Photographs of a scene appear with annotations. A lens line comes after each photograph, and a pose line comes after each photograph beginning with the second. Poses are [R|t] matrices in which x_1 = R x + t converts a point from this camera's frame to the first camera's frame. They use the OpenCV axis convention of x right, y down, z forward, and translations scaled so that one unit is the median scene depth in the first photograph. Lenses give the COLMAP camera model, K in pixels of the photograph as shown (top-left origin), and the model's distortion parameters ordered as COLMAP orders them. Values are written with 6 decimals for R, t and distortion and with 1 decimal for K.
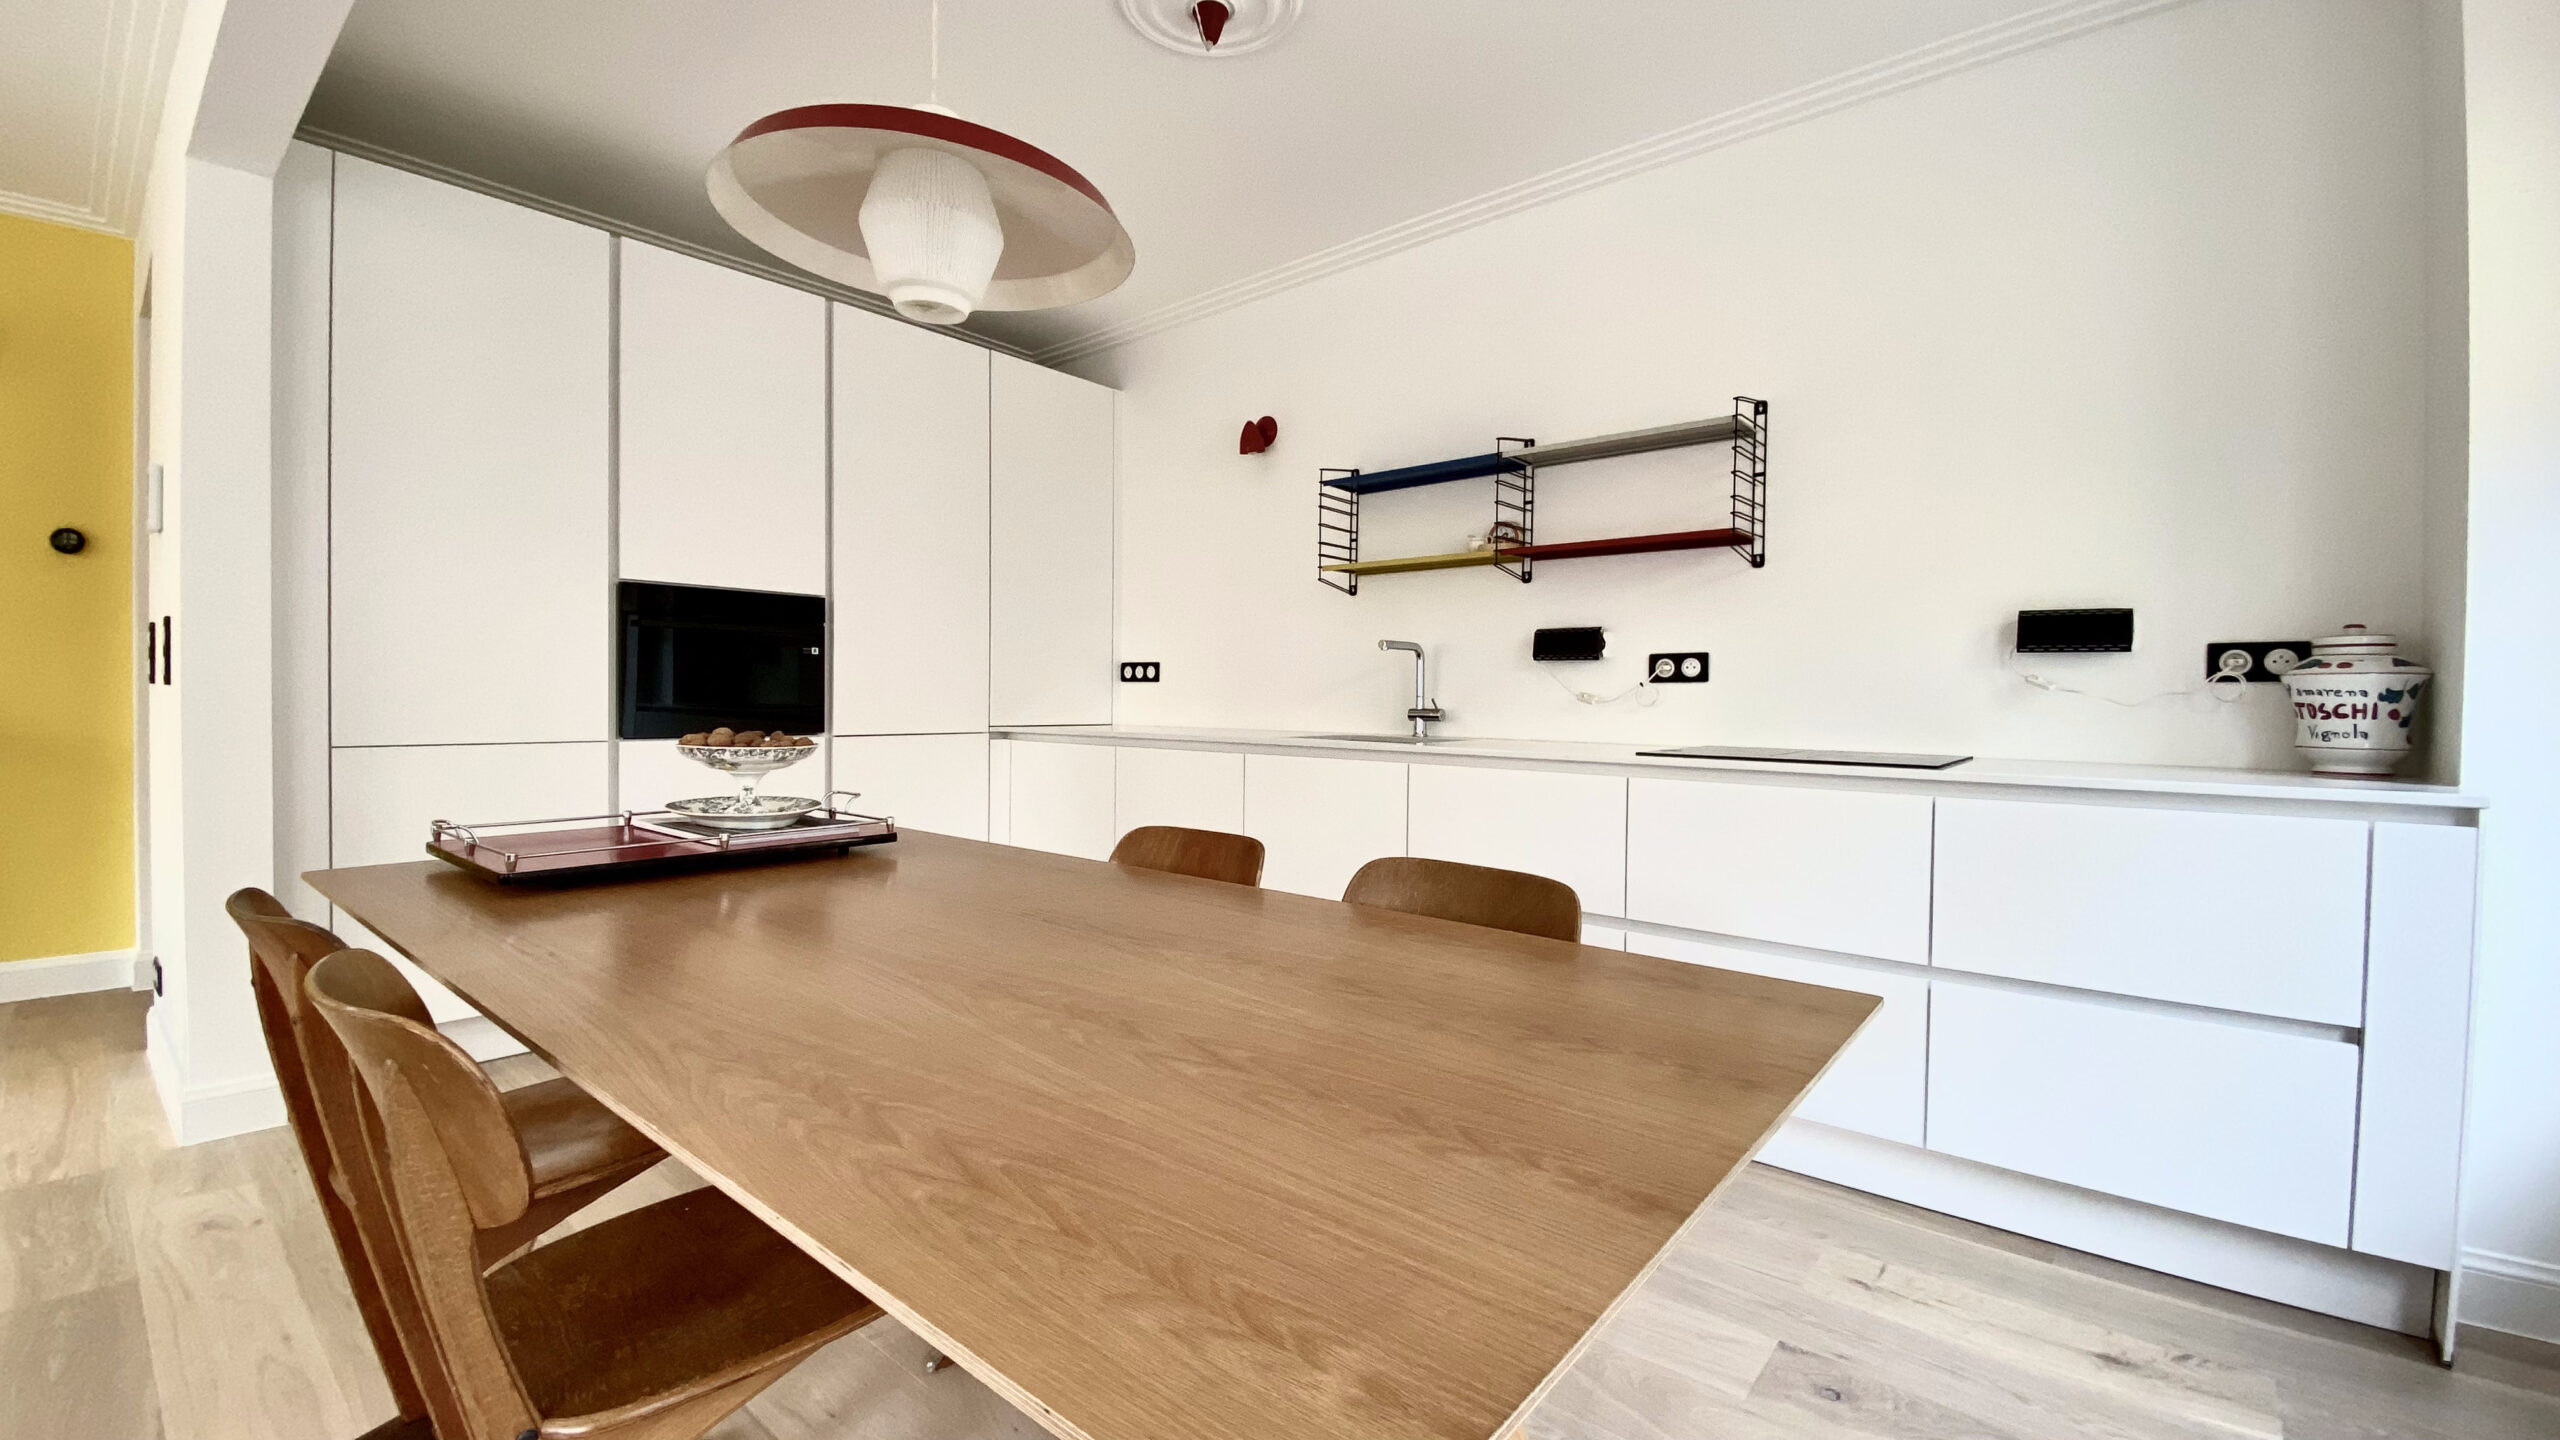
lens RADIAL K [[1028.8, 0, 1279.2], [0, 1028.8, 700.2], [0, 0, 1]] dist [0.011143, -0.016561]
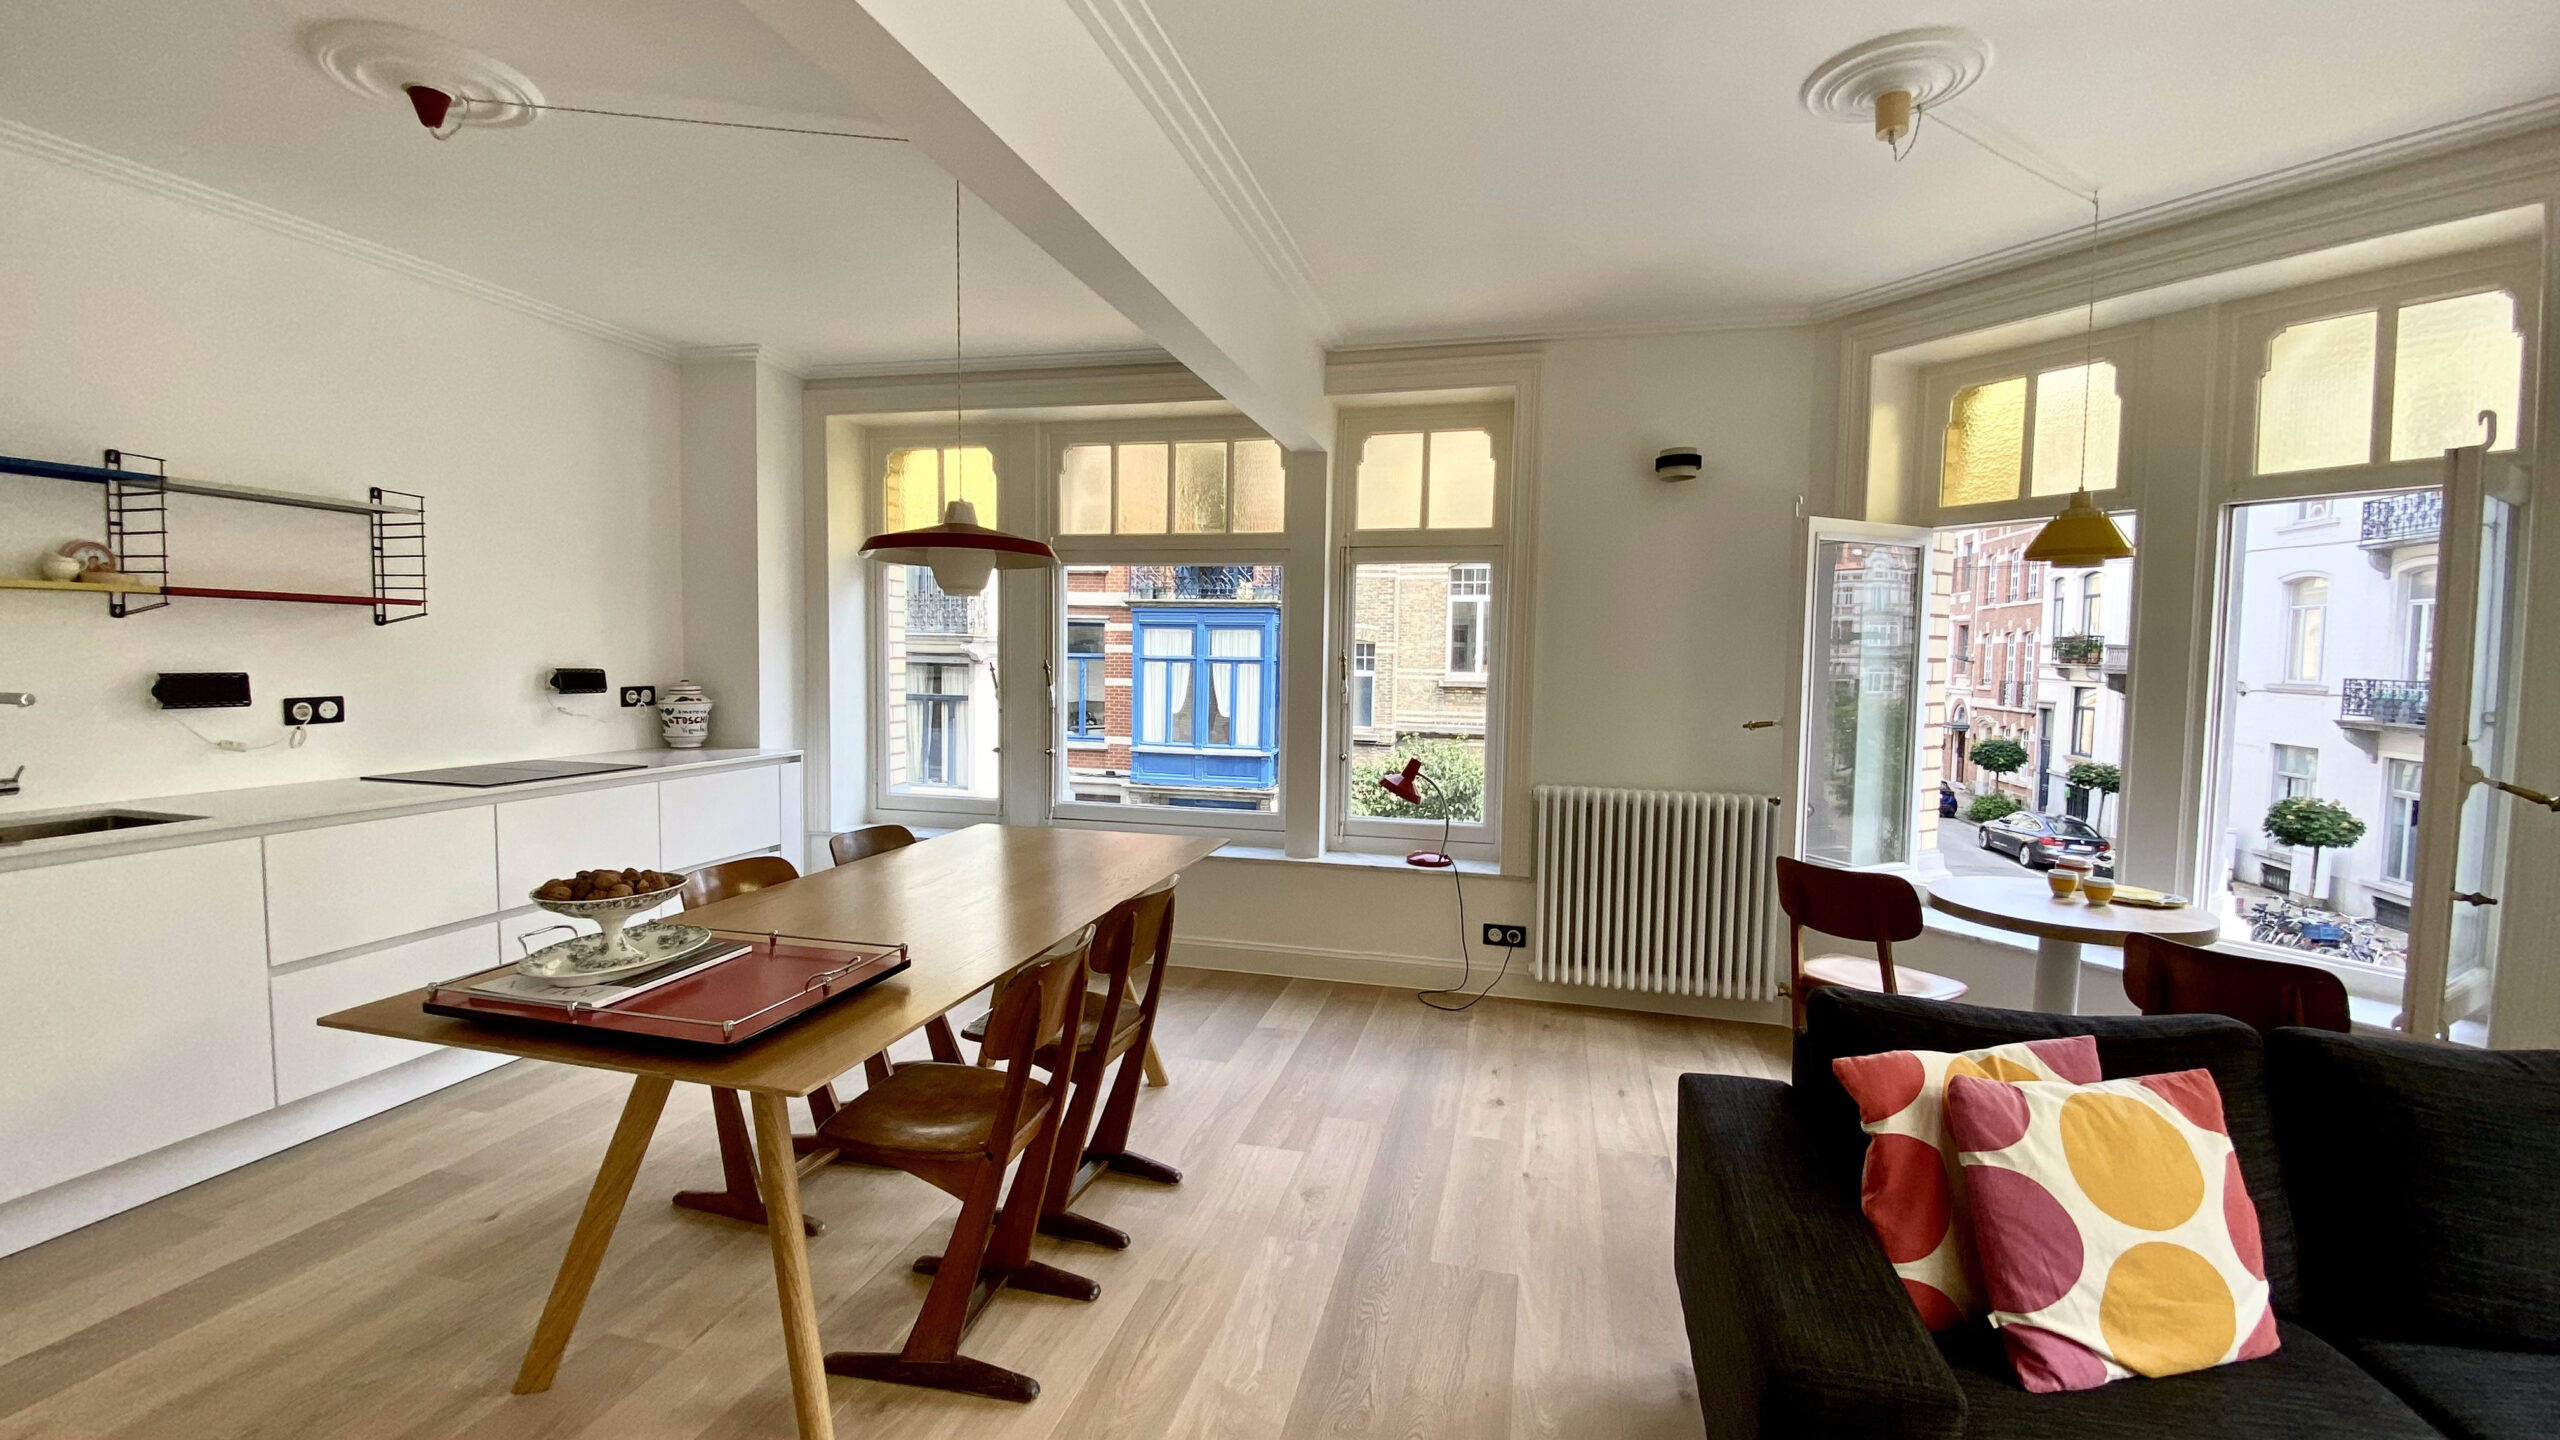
lens RADIAL K [[1028.8, 0, 1288.4], [0, 1028.8, 715.7], [0, 0, 1]] dist [0.011143, -0.016561]
pose [[-0.455581, -0.060425, 0.888141, -1.555471], [-0.002200, 0.997767, 0.066755, -0.150538], [-0.890191, 0.028458, -0.454697, 0.857859]]
